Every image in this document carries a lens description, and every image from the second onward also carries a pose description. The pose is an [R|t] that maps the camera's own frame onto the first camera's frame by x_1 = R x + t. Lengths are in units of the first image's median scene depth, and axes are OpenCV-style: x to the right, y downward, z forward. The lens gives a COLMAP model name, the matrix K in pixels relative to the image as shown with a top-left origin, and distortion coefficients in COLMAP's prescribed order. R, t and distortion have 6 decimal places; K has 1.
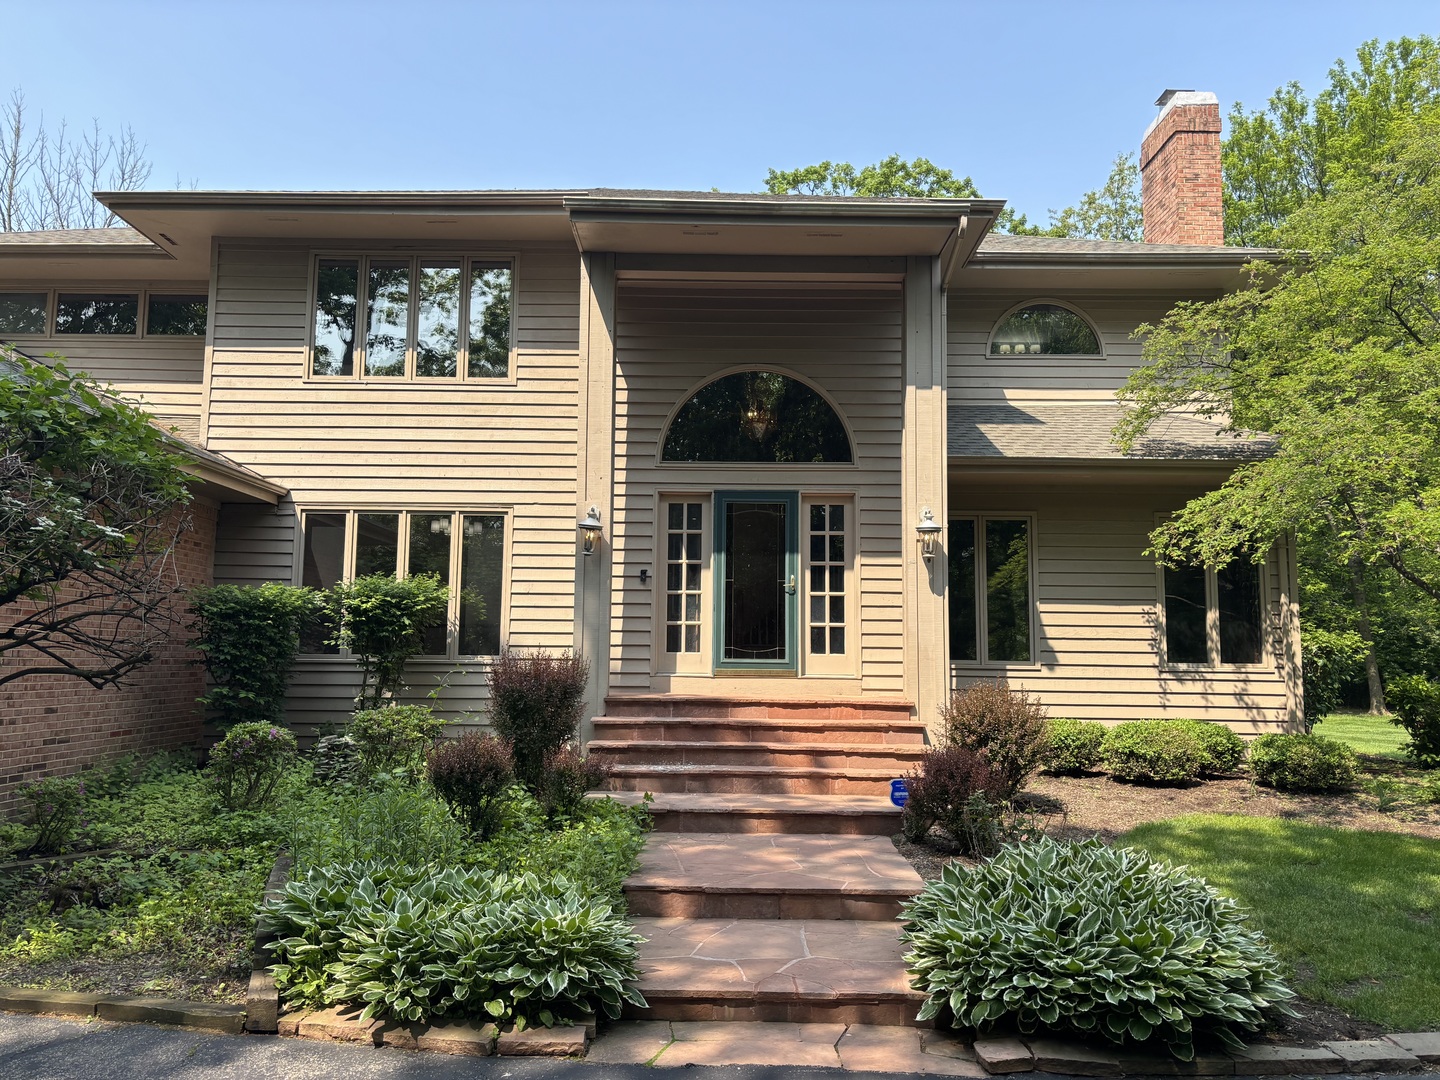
lens RADIAL K [[1074.9, 0, 720.0], [0, 1074.9, 540.0], [0, 0, 1]] dist [0.068808, -0.066544]
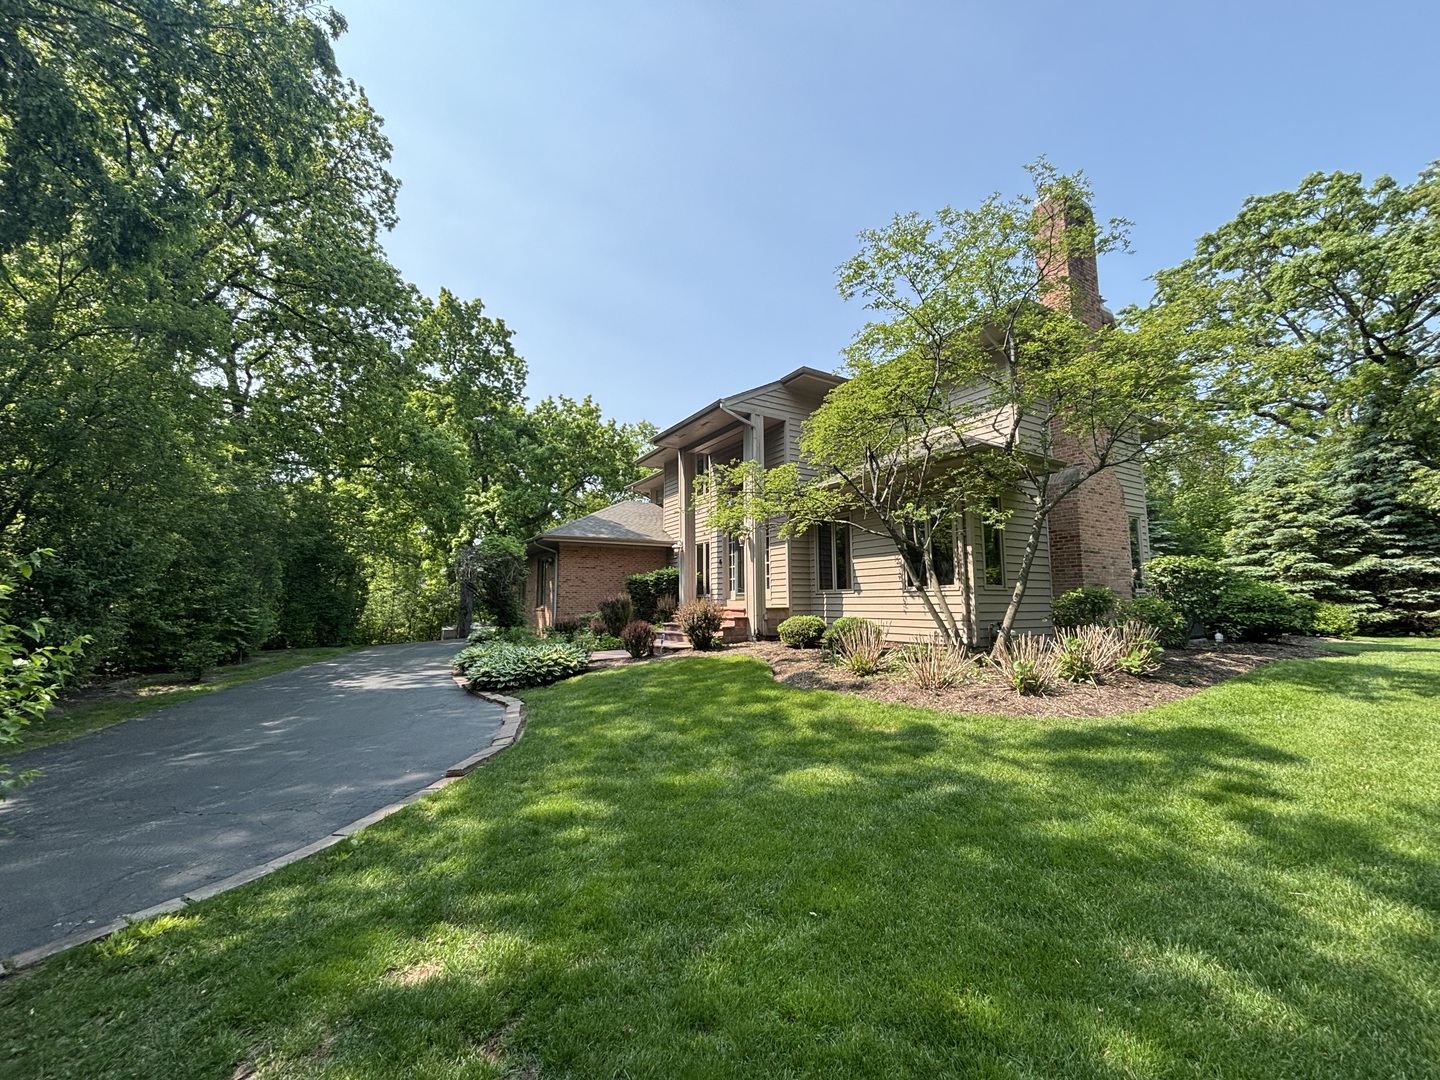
lens RADIAL K [[576.7, 0, 723.5], [0, 576.7, 537.4], [0, 0, 1]] dist [0.000708, 0.000325]
pose [[0.518871, -0.111299, -0.847576, 1.109300], [0.108607, 0.992036, -0.063782, 0.064236], [0.847925, -0.058959, 0.526827, 0.278713]]
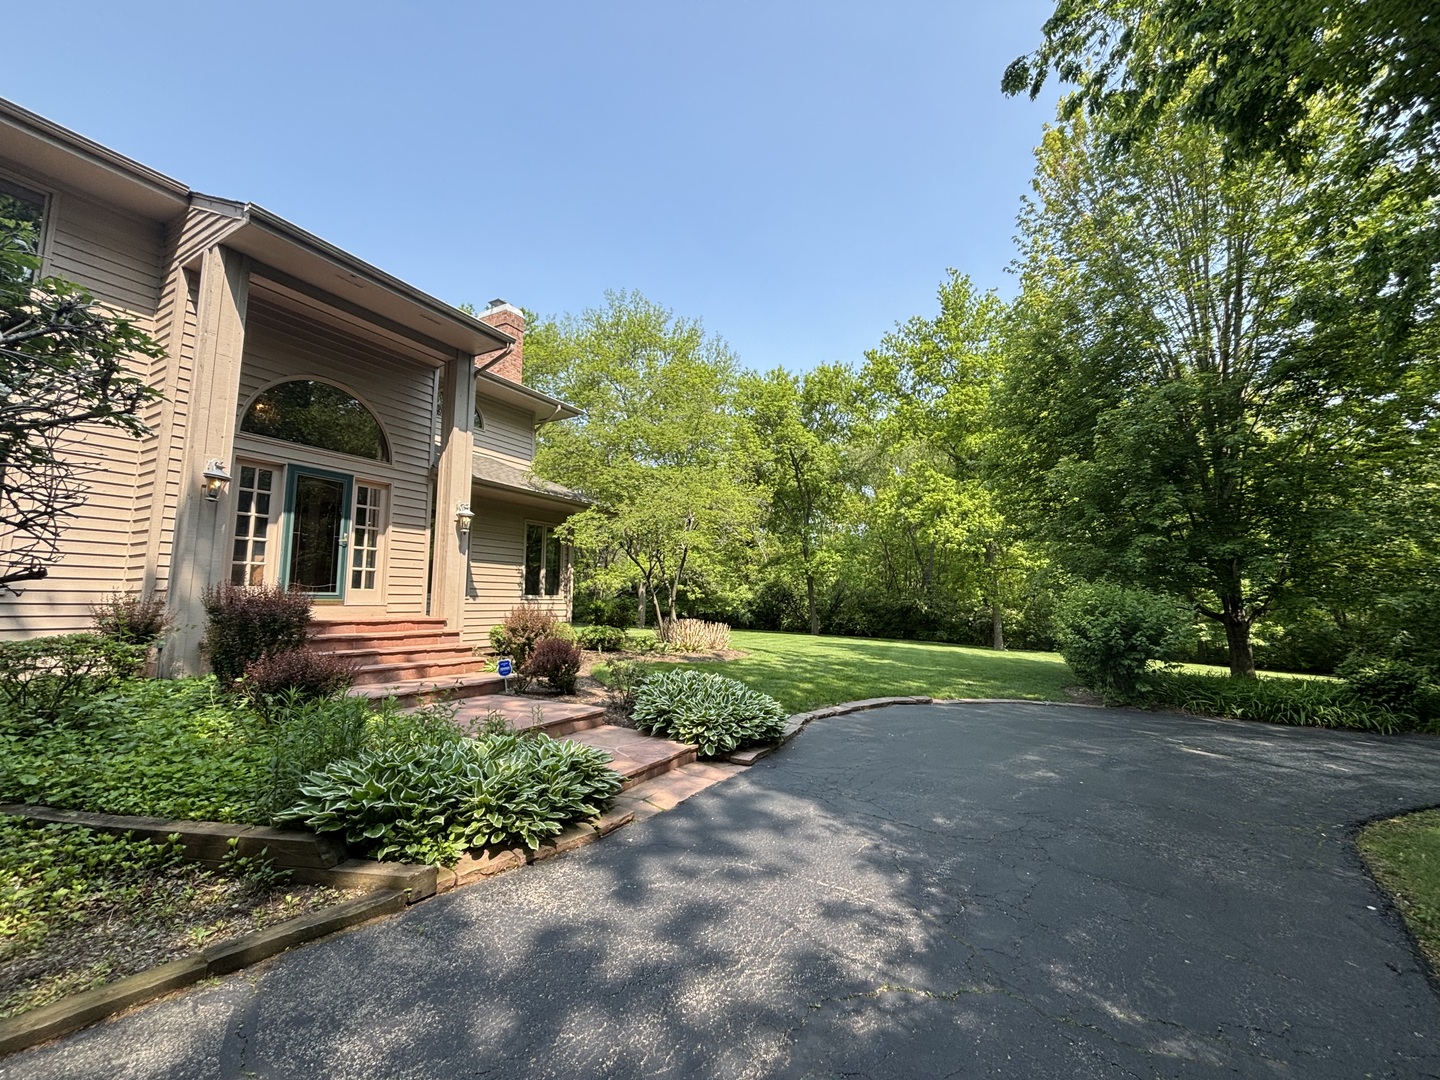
lens RADIAL K [[576.7, 0, 723.5], [0, 576.7, 537.4], [0, 0, 1]] dist [0.000708, 0.000325]
pose [[0.476630, 0.089576, 0.874529, -0.361839], [-0.093537, 0.994316, -0.050866, 0.029819], [-0.874114, -0.057556, 0.482299, 0.192980]]
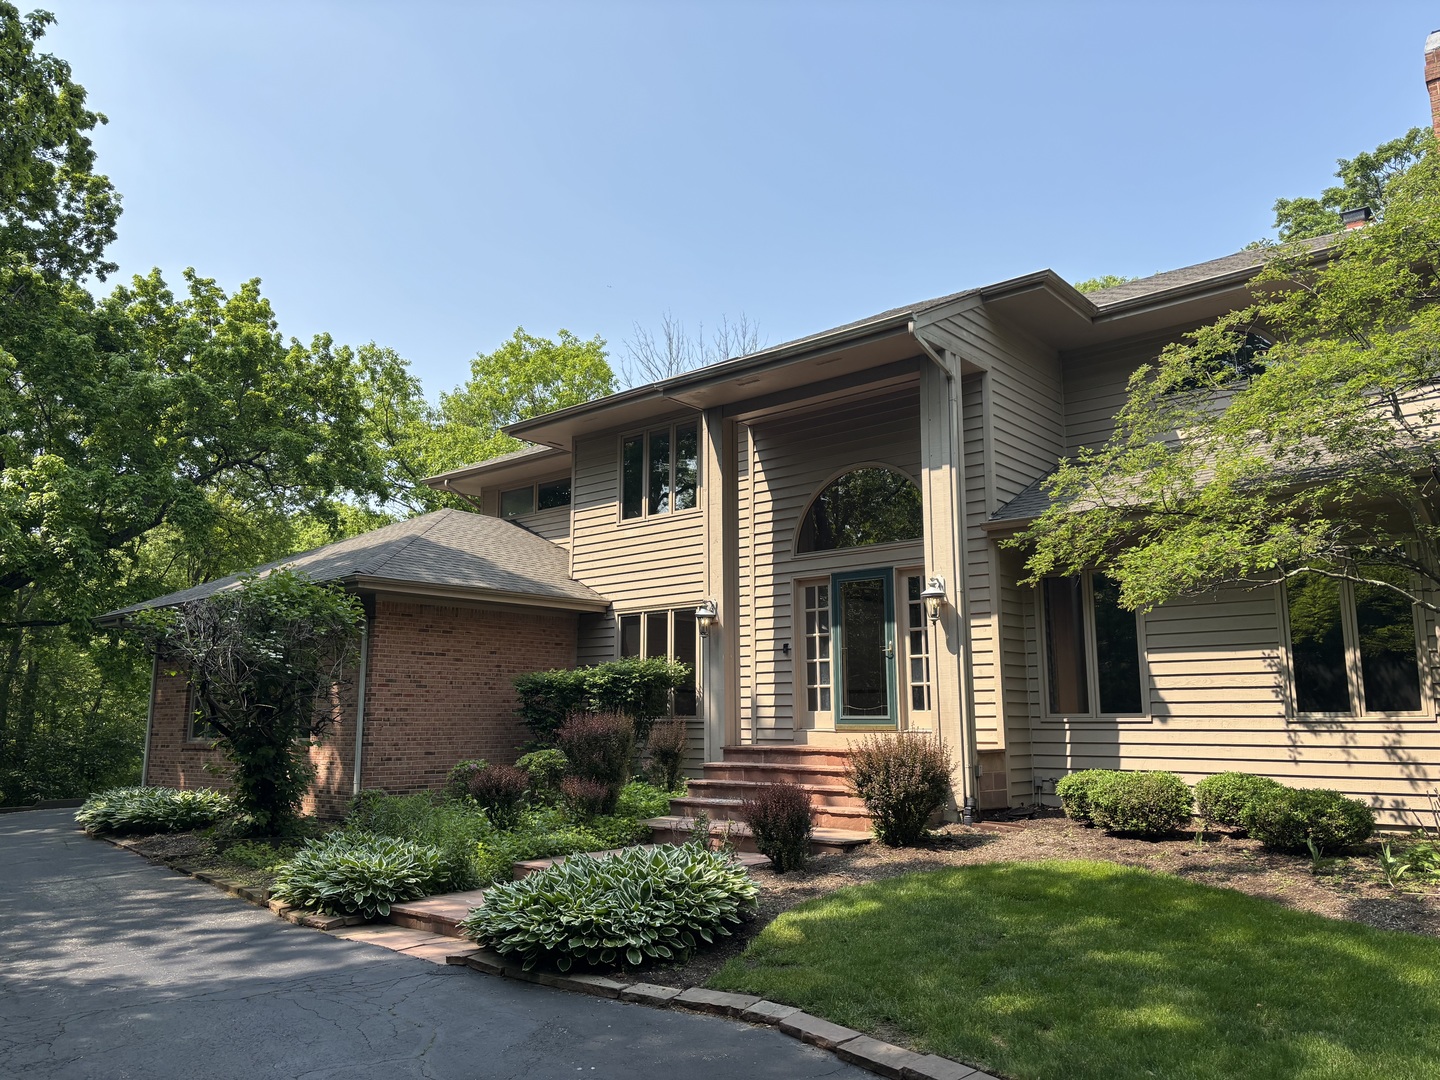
lens RADIAL K [[1085.9, 0, 715.1], [0, 1085.9, 509.4], [0, 0, 1]] dist [0.067906, -0.074320]
pose [[0.756966, -0.139891, -0.638305, 0.686444], [0.082488, 0.989459, -0.119027, 0.016724], [0.648227, 0.037447, 0.760526, -0.010892]]
